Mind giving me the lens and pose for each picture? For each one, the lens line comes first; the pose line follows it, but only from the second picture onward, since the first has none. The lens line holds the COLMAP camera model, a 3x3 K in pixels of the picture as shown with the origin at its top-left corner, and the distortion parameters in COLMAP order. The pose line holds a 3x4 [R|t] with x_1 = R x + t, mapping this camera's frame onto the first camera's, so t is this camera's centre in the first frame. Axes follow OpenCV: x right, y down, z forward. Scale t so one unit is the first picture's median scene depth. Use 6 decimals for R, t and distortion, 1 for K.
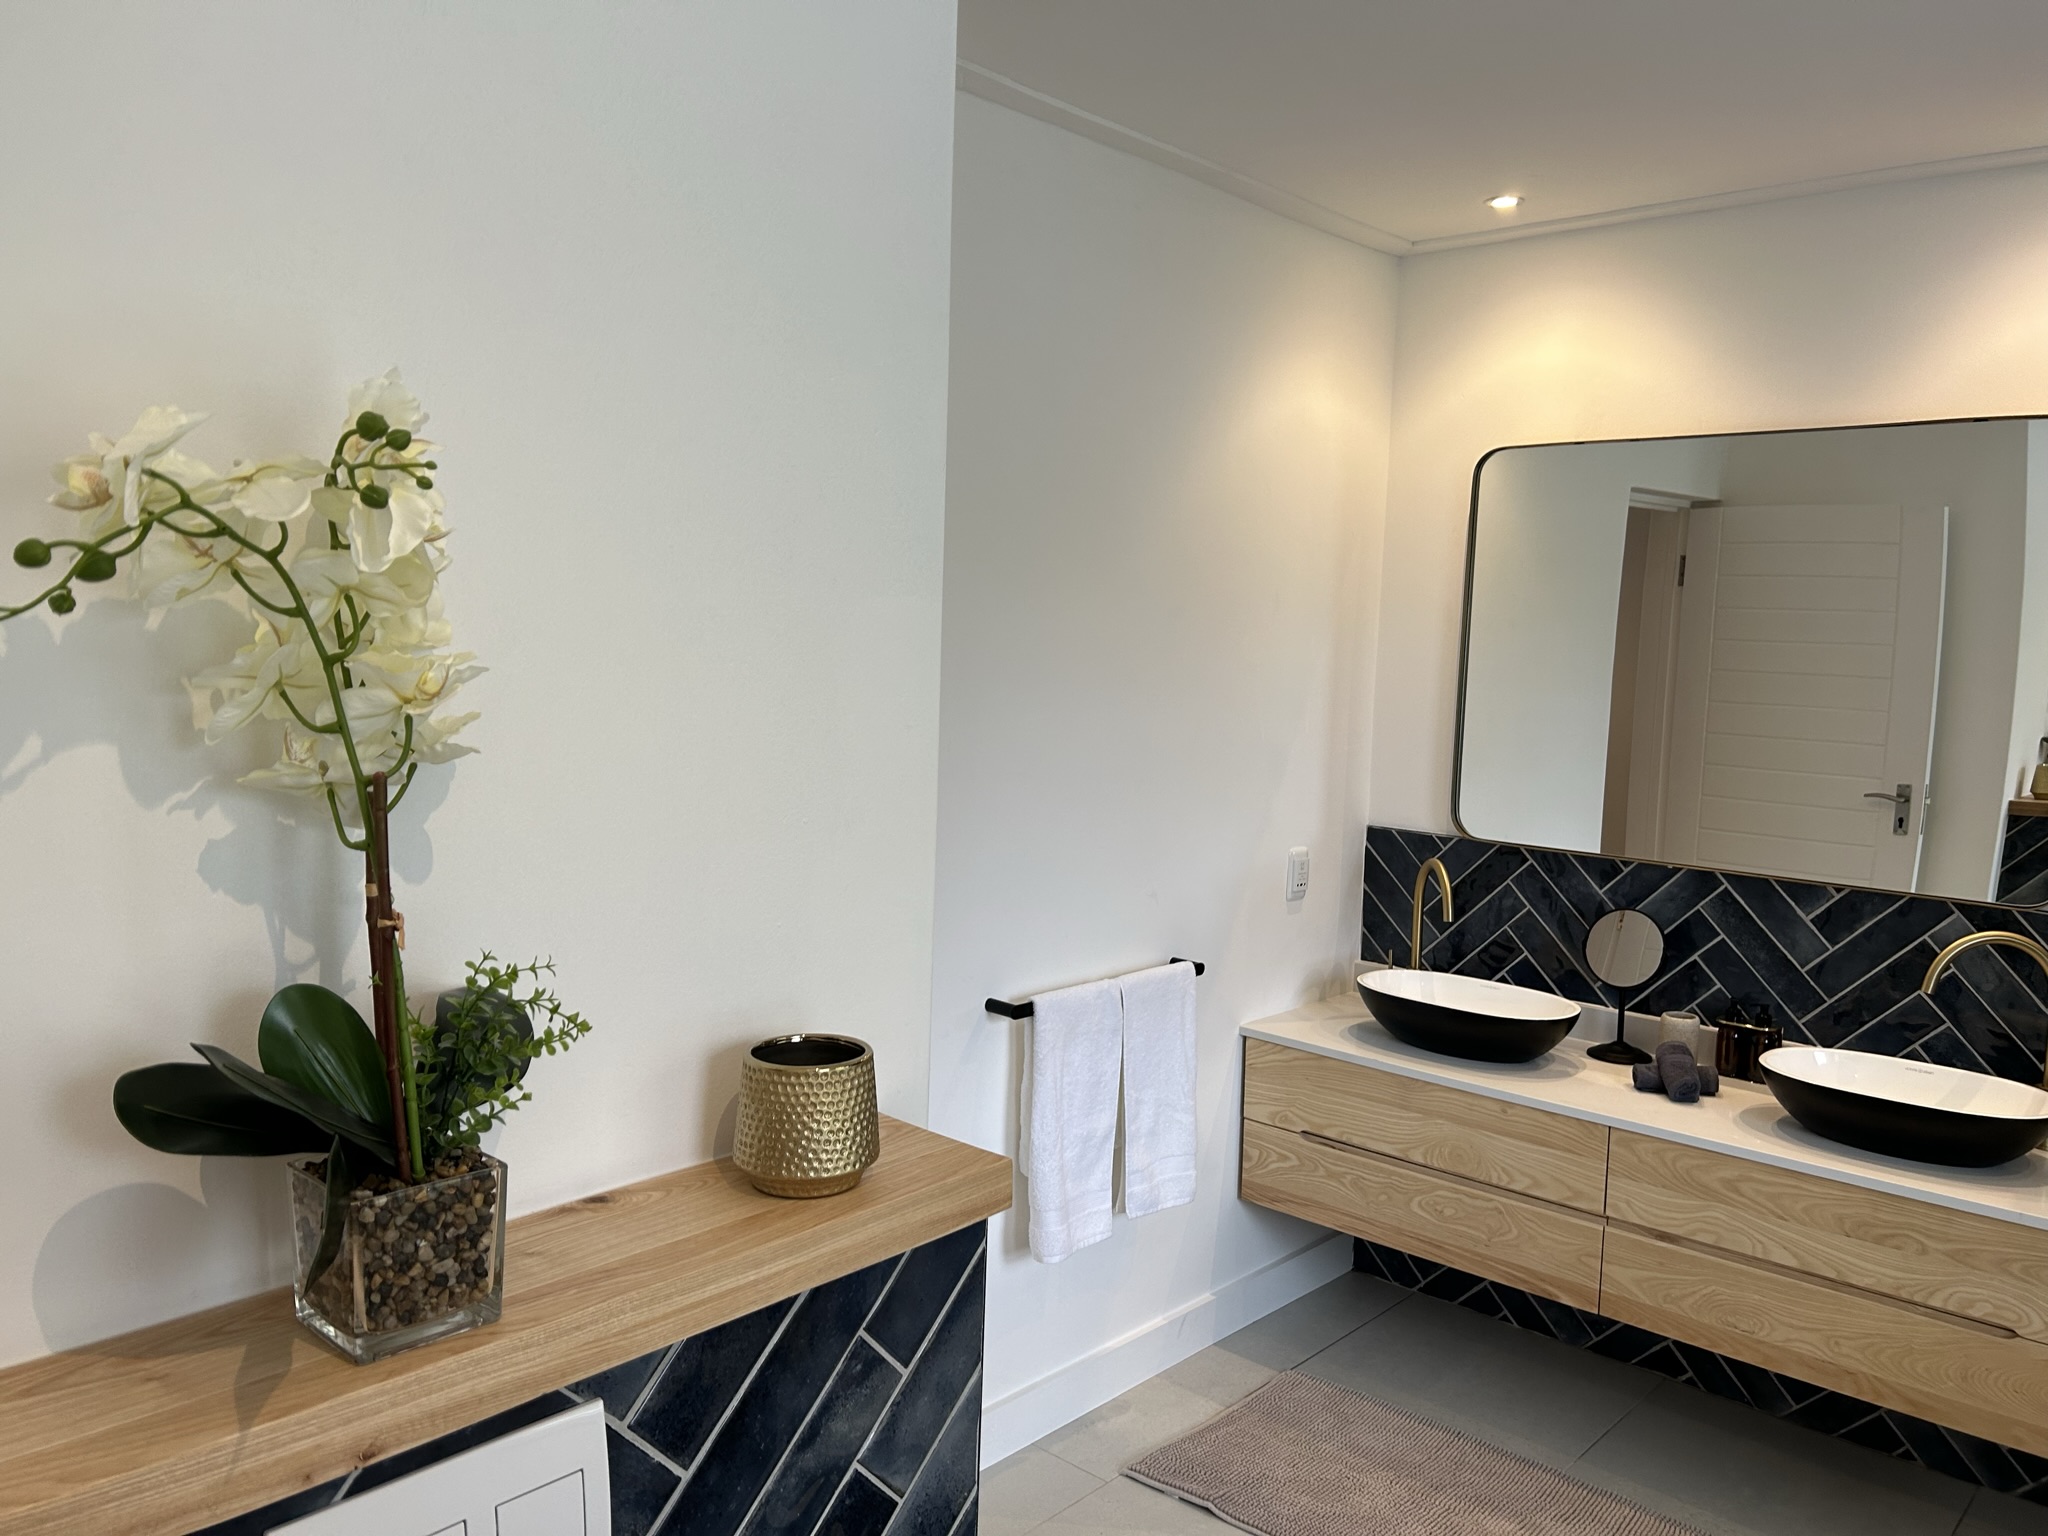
lens RADIAL K [[1529.0, 0, 1024.0], [0, 1529.0, 768.0], [0, 0, 1]] dist [0.008280, 0.000315]
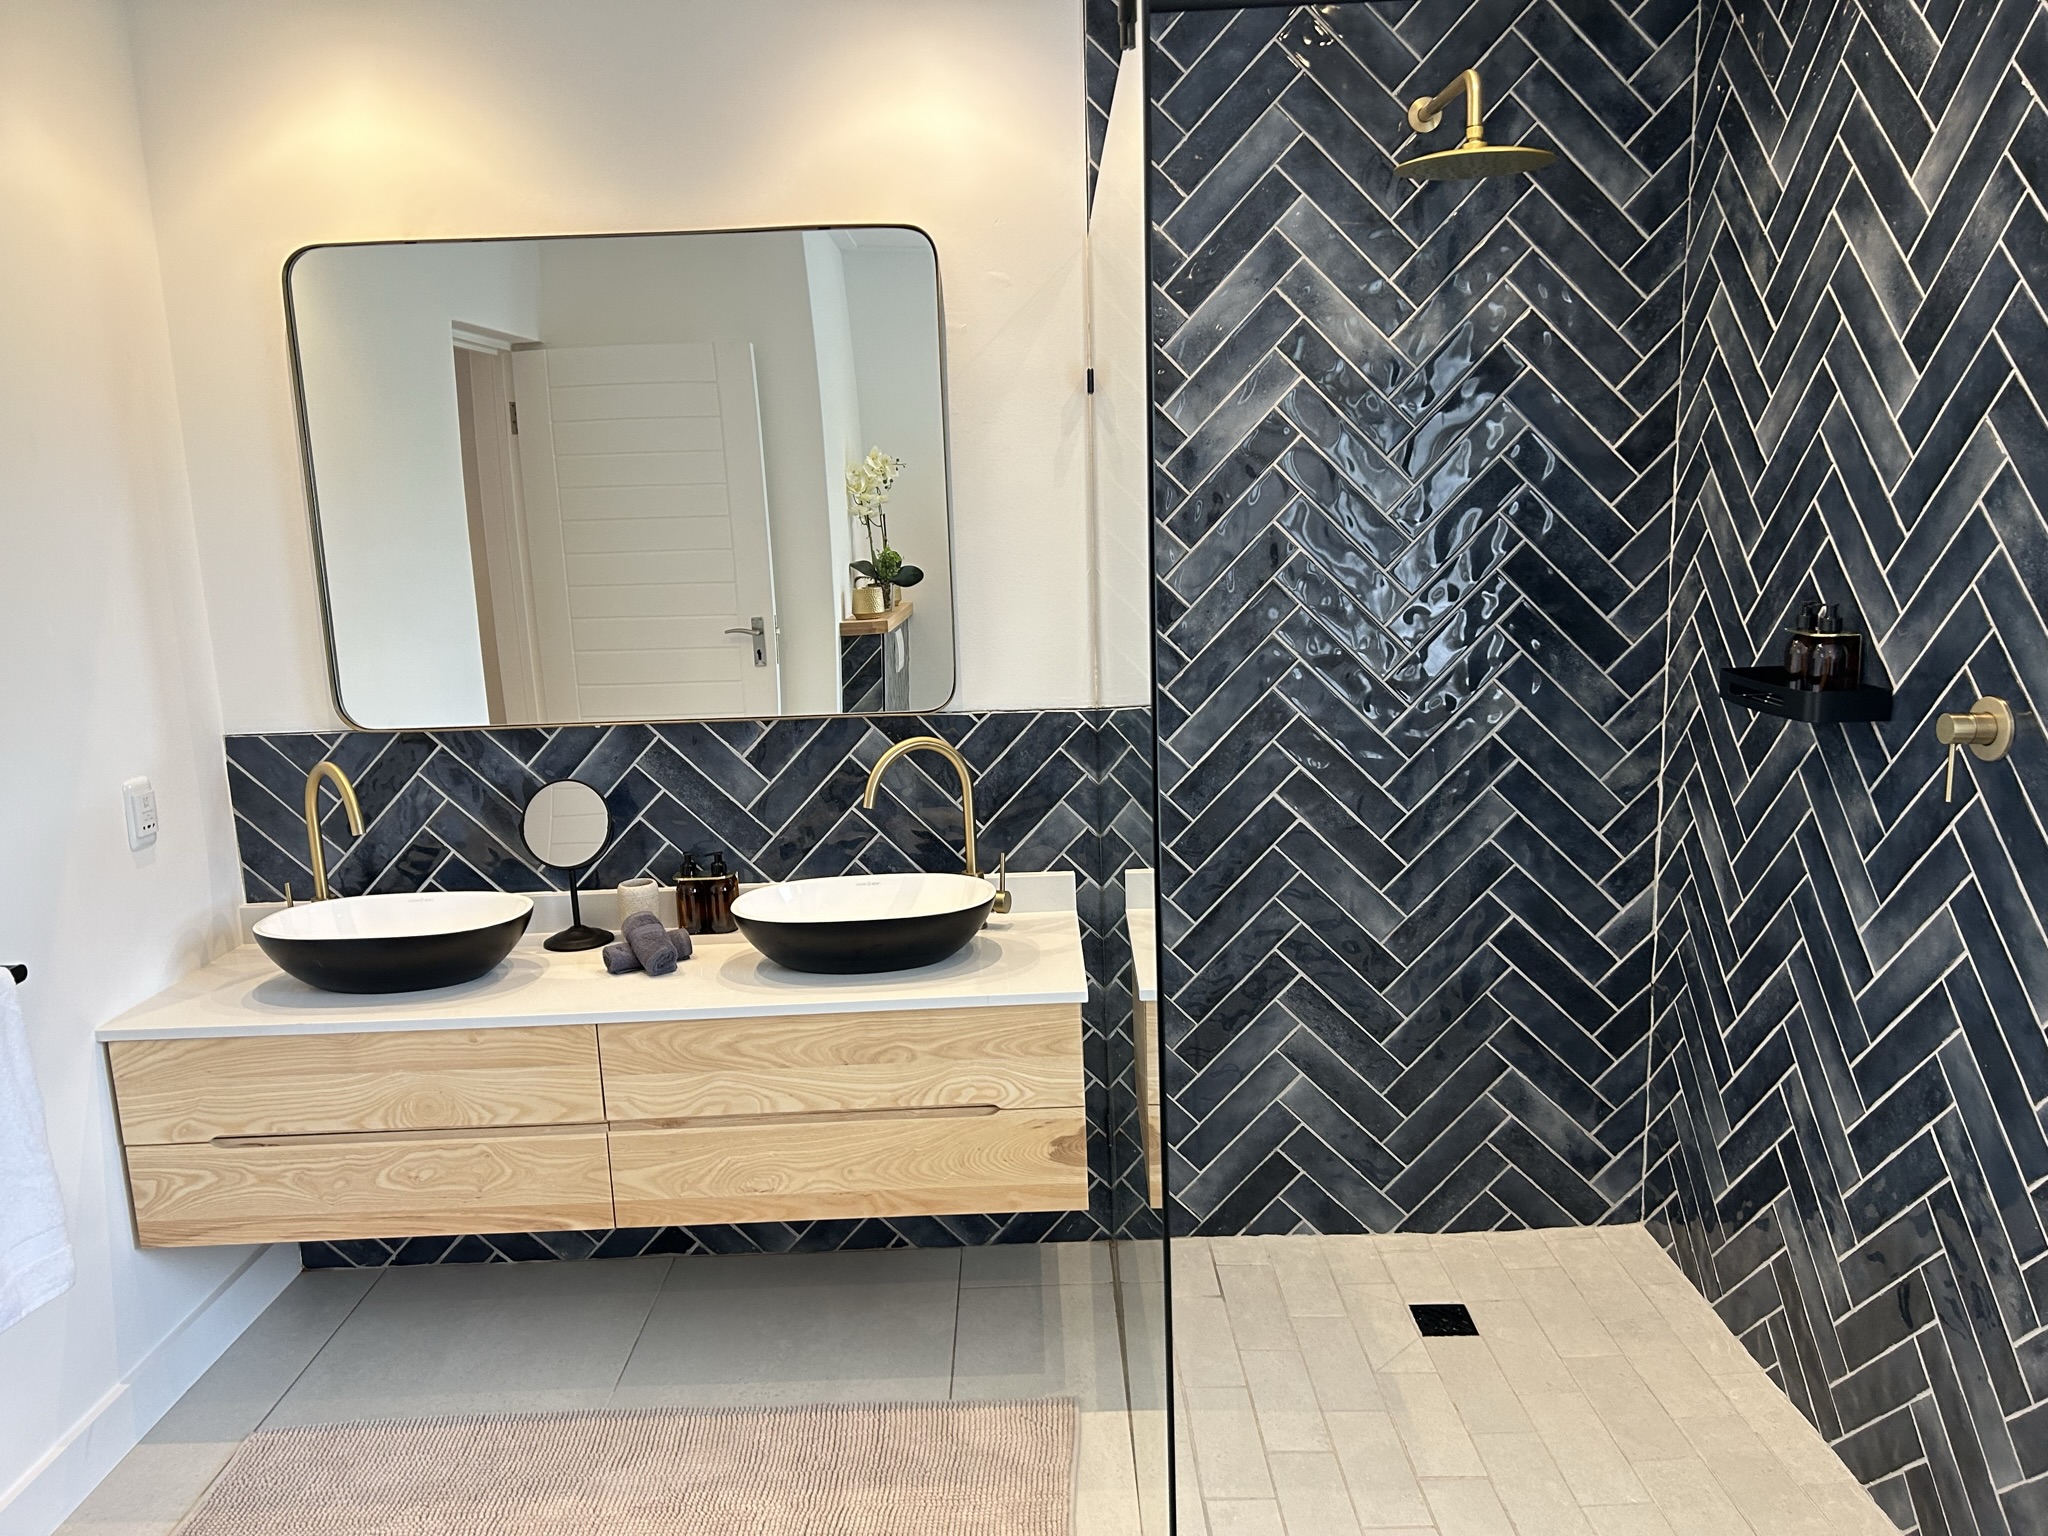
lens RADIAL K [[1511.6, 0, 1012.3], [0, 1511.6, 778.7], [0, 0, 1]] dist [0.052895, -0.072382]
pose [[0.737168, -0.178350, 0.651747, 0.009433], [0.122012, 0.983817, 0.131217, 0.006824], [-0.664602, -0.017208, 0.746999, 0.163575]]
